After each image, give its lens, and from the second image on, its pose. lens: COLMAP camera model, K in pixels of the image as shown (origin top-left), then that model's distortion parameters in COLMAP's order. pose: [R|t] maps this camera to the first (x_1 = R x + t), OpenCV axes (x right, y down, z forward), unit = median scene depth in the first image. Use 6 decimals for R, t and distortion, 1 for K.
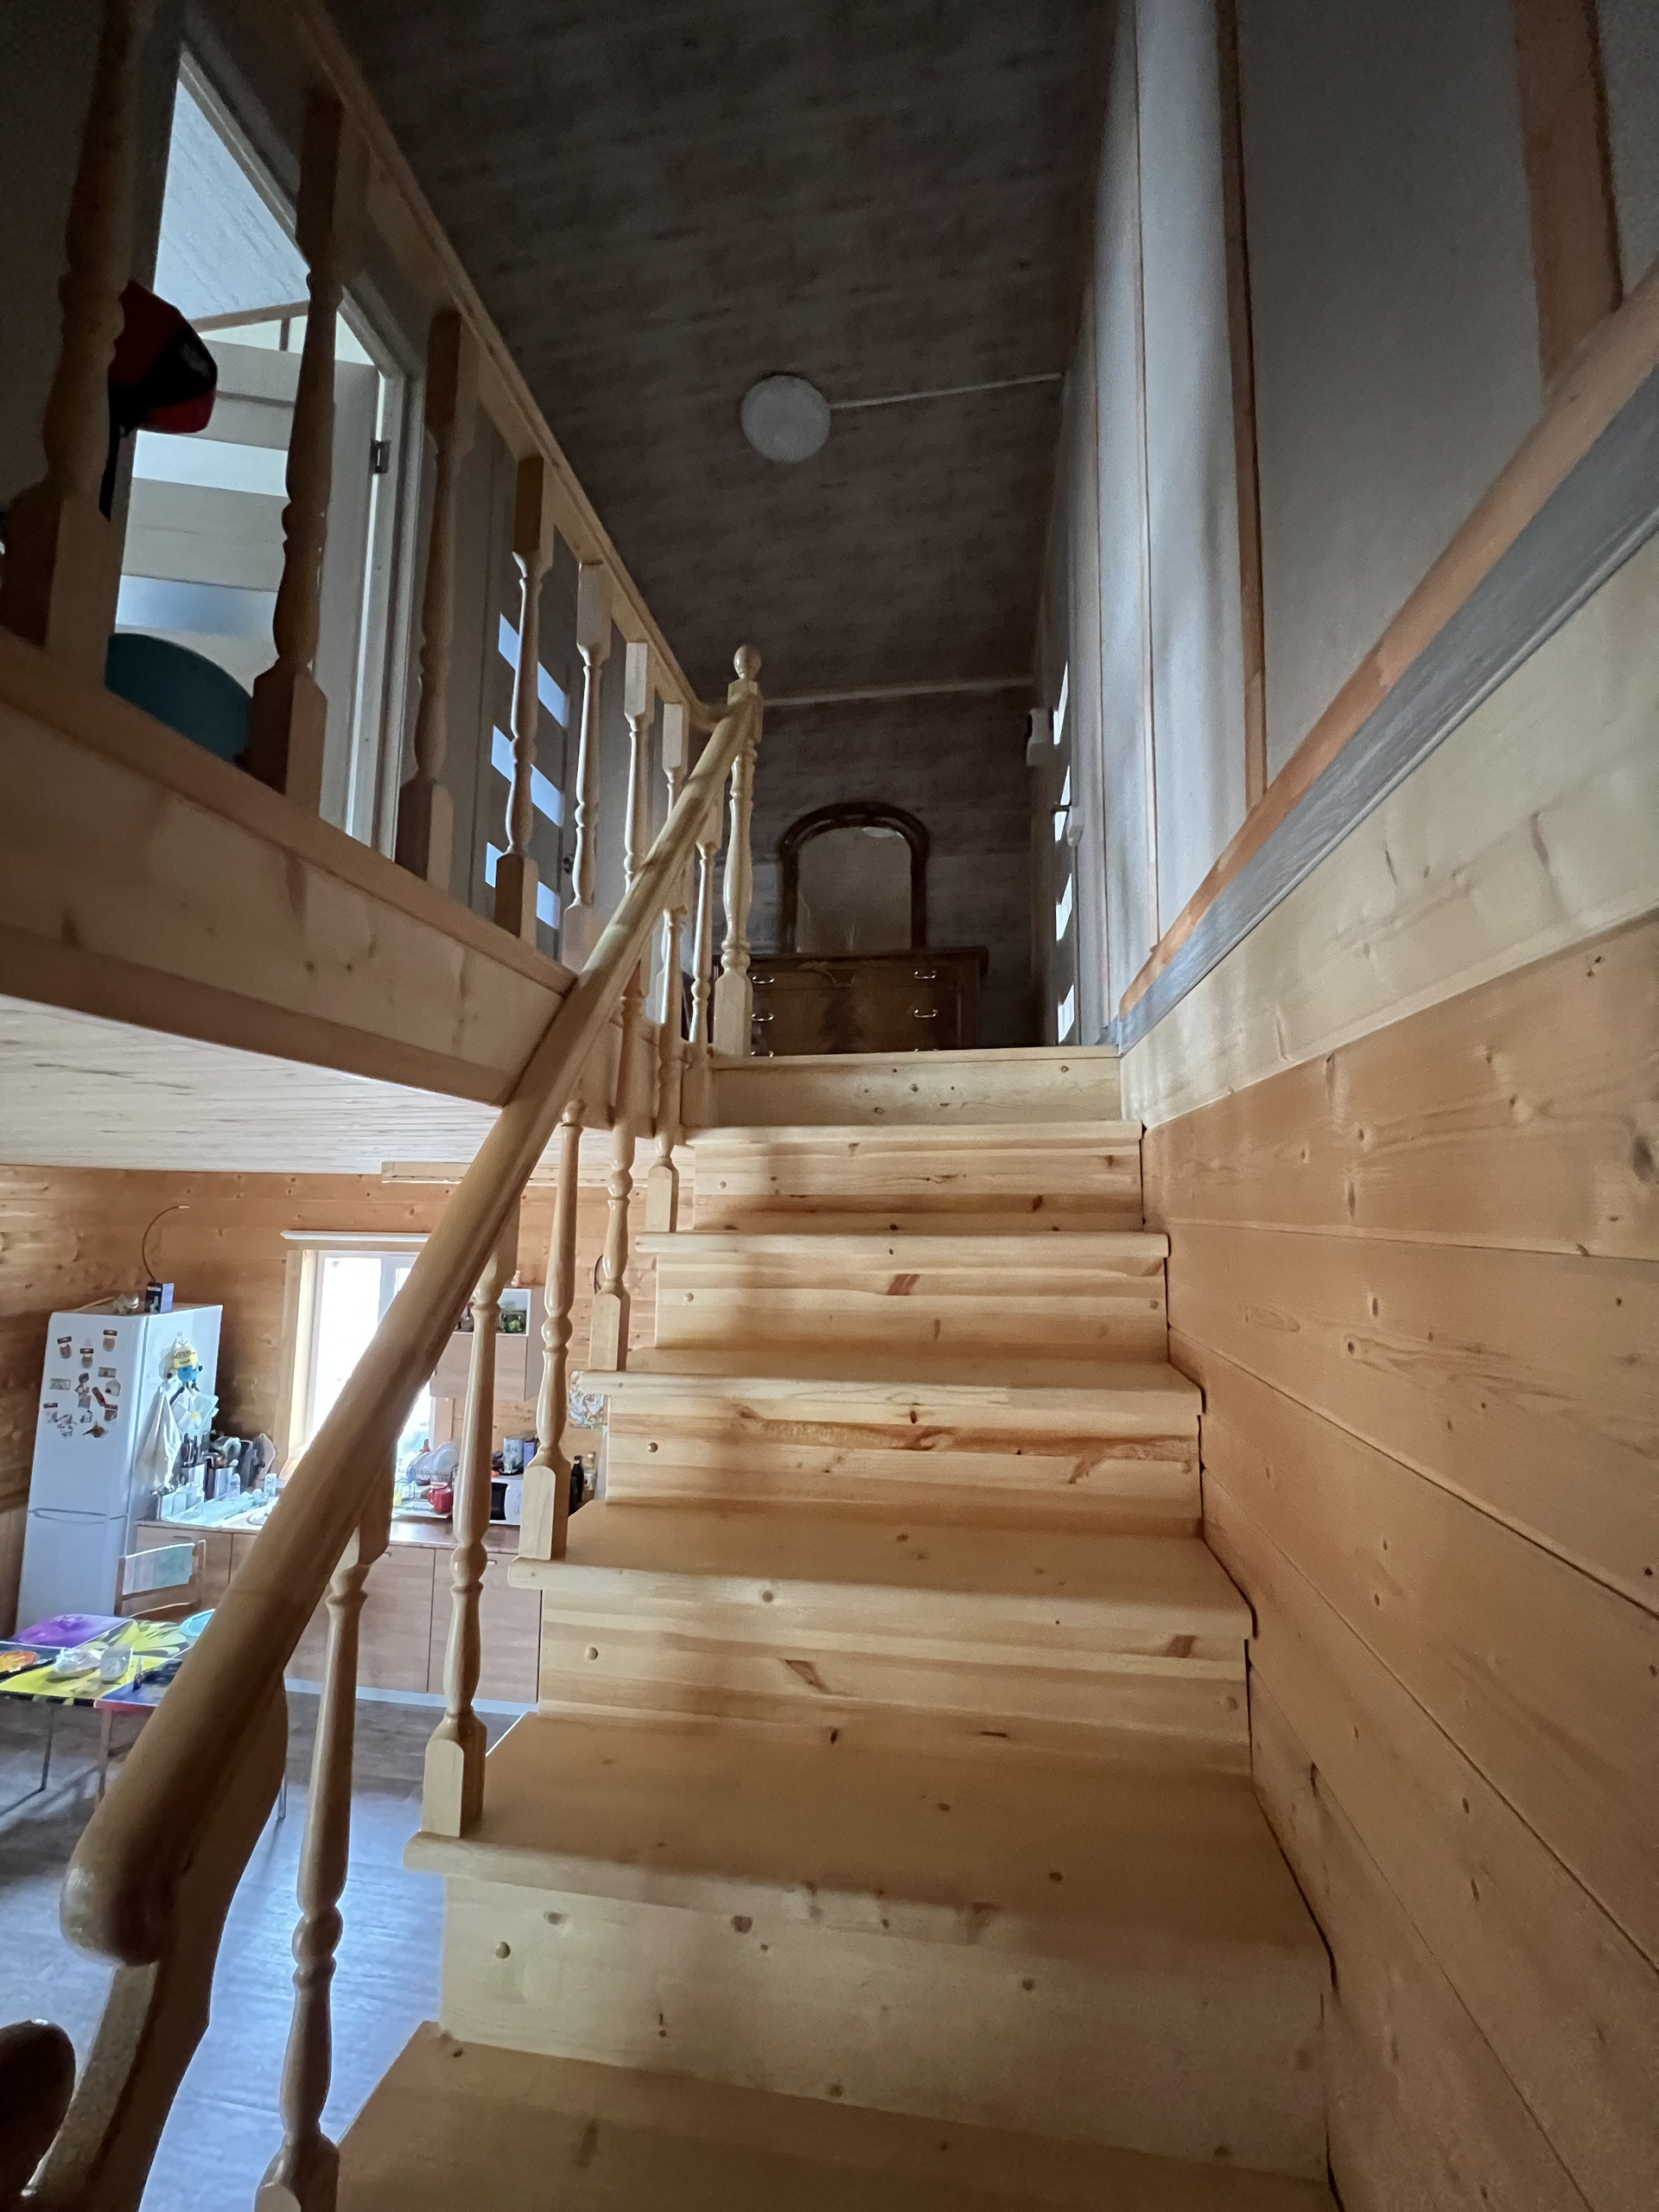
lens RADIAL K [[885.7, 0, 829.5], [0, 885.7, 1105.3], [0, 0, 1]] dist [-0.002161, 0.000559]
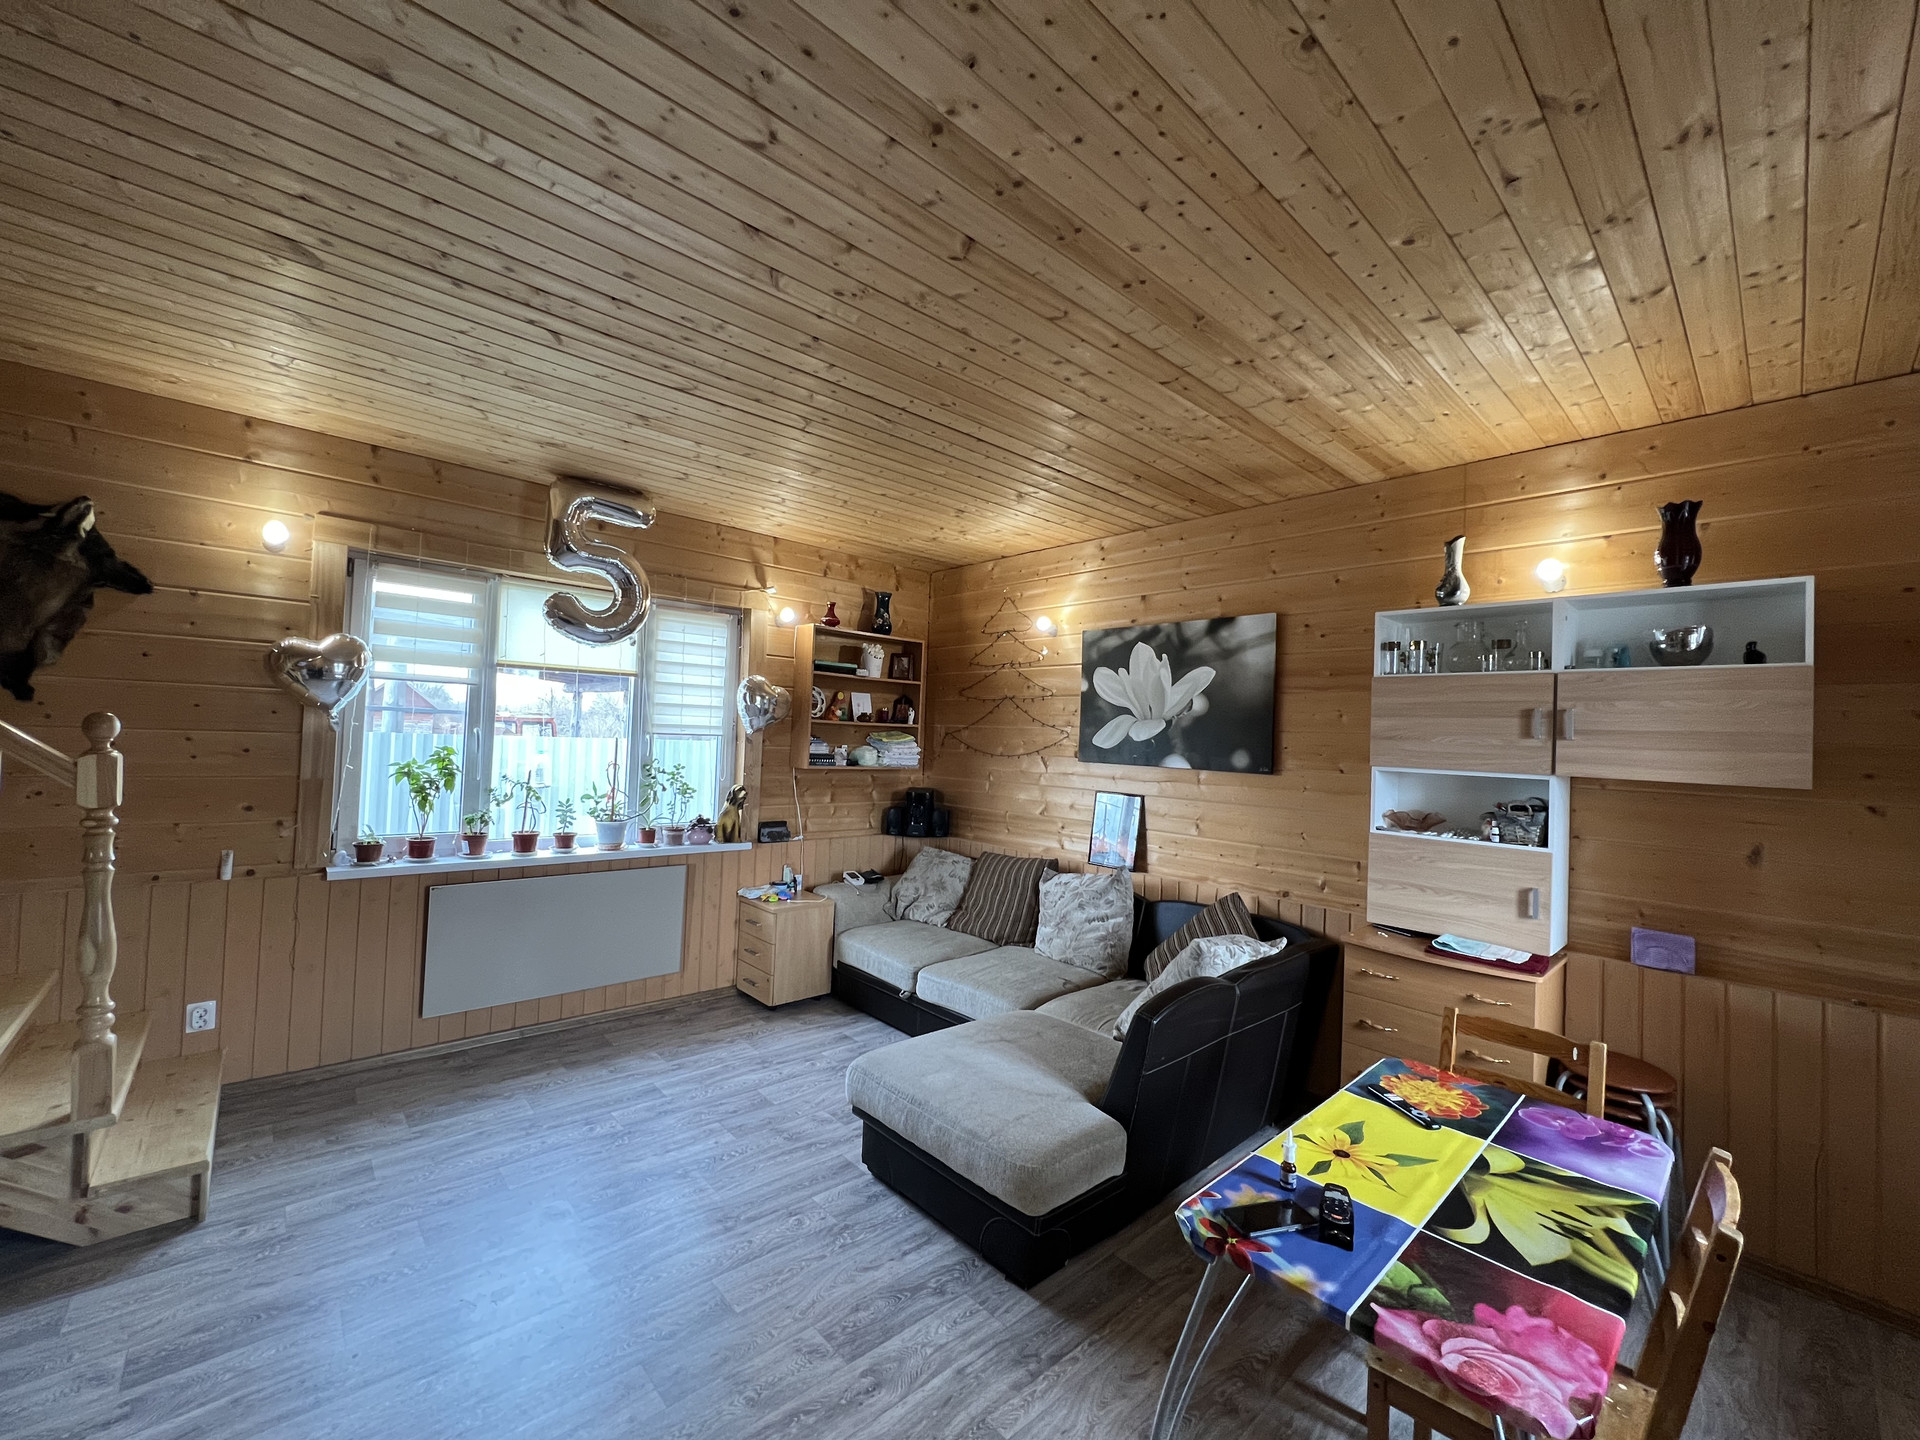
lens RADIAL K [[768.8, 0, 958.5], [0, 768.8, 719.4], [0, 0, 1]] dist [-0.002161, 0.000559]
pose [[-0.620244, -0.050457, -0.782785, -0.214194], [0.042861, 0.994258, -0.098050, 0.293827], [0.783237, -0.094366, -0.614520, 0.787688]]
